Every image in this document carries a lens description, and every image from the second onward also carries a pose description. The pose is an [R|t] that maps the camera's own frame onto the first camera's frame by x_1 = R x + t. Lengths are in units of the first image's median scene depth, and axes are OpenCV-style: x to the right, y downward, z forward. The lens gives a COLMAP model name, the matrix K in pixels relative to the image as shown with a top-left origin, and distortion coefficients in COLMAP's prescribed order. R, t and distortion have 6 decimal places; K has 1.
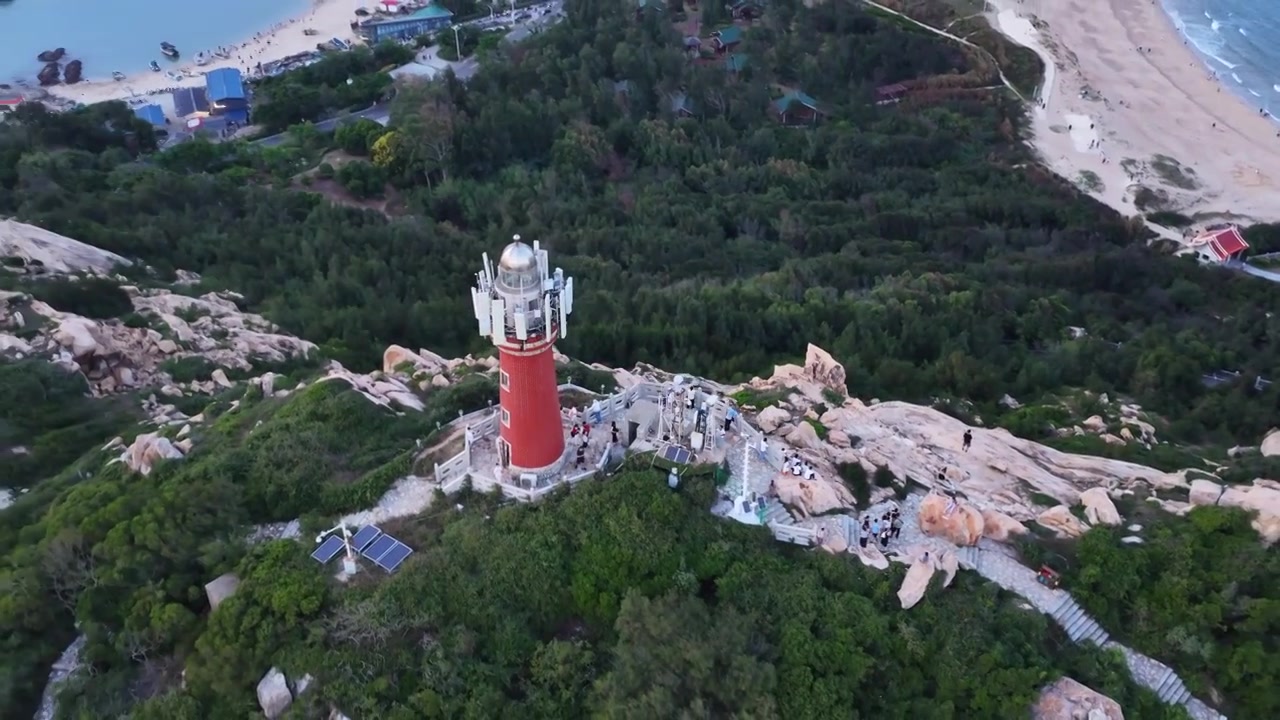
lens RADIAL K [[1189.0, 0, 640.0], [0, 1189.0, 360.0], [0, 0, 1]] dist [-0.009905, 0.014190]
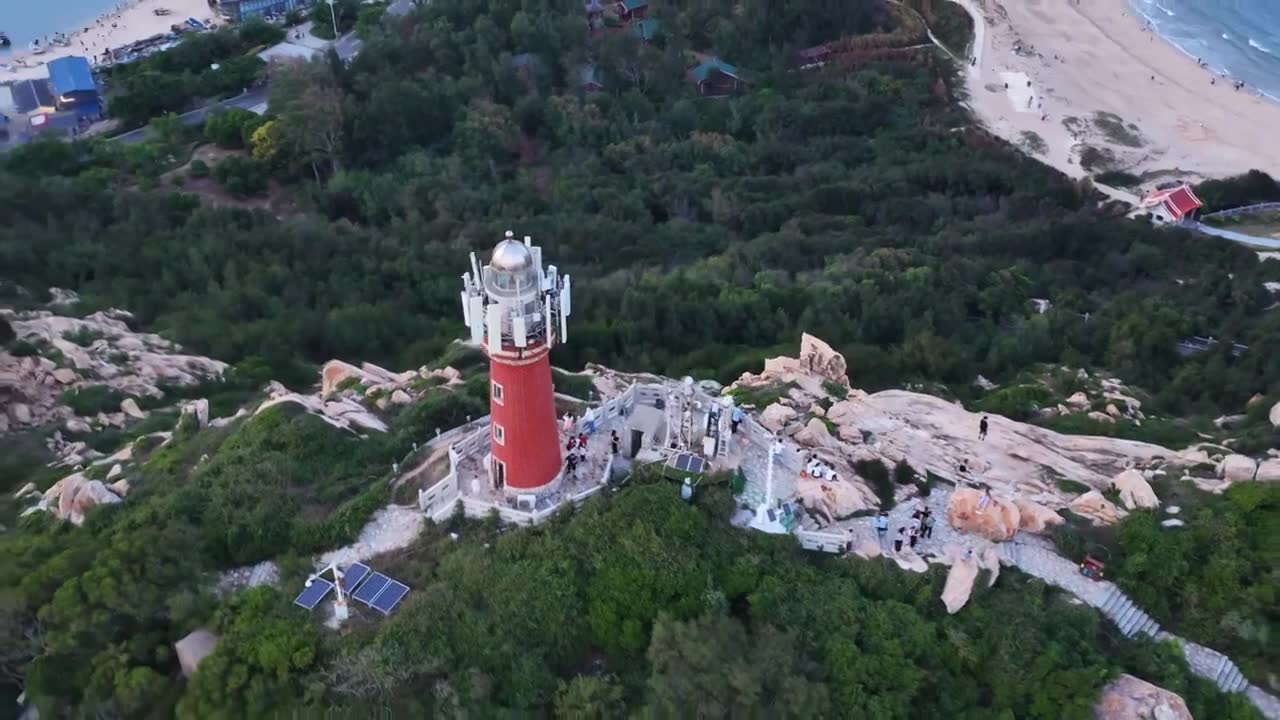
lens RADIAL K [[1304.7, 0, 640.0], [0, 1304.7, 360.0], [0, 0, 1]] dist [-0.010374, 0.011615]
pose [[0.995021, -0.056487, 0.082108, -0.068457], [0.056293, 0.998403, 0.004680, -0.004991], [-0.082242, -0.000034, 0.996612, 0.004234]]
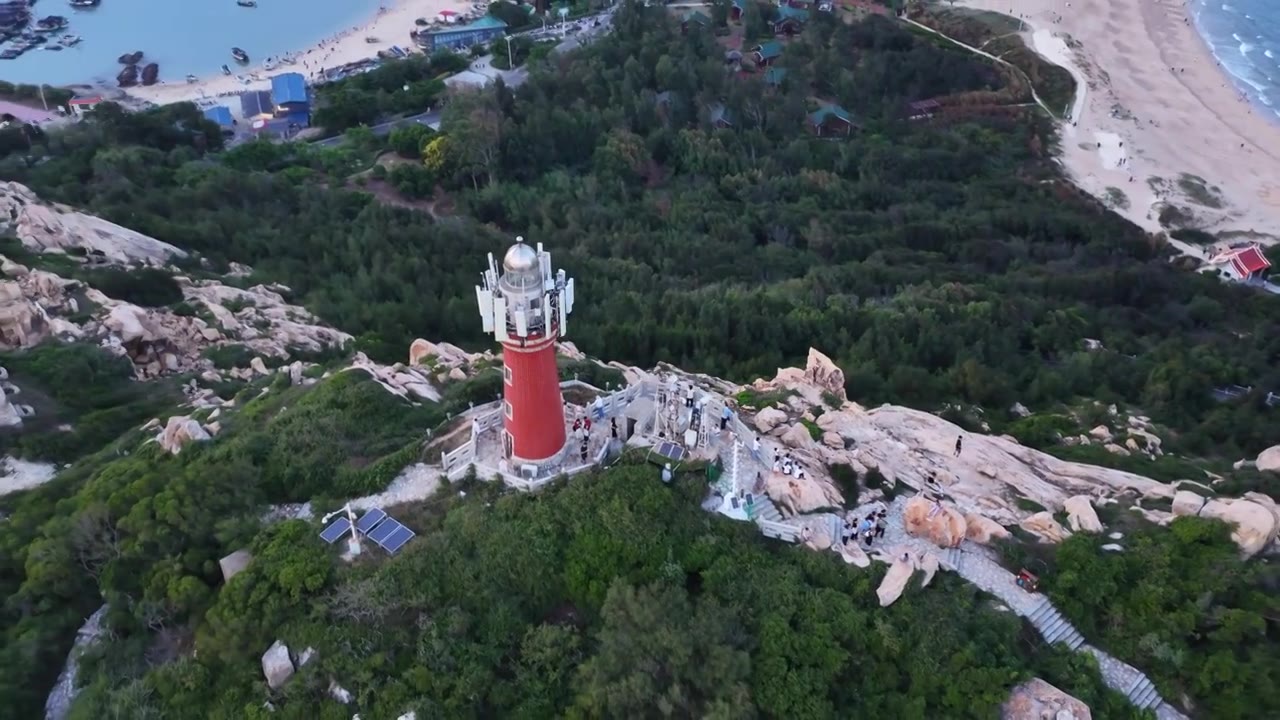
lens RADIAL K [[1139.9, 0, 640.0], [0, 1139.9, 360.0], [0, 0, 1]] dist [-0.008678, 0.009980]
pose [[0.998805, 0.027476, -0.040417, 0.034242], [-0.027452, 0.999622, 0.001137, -0.000370], [0.040433, -0.000026, 0.999182, -0.000783]]
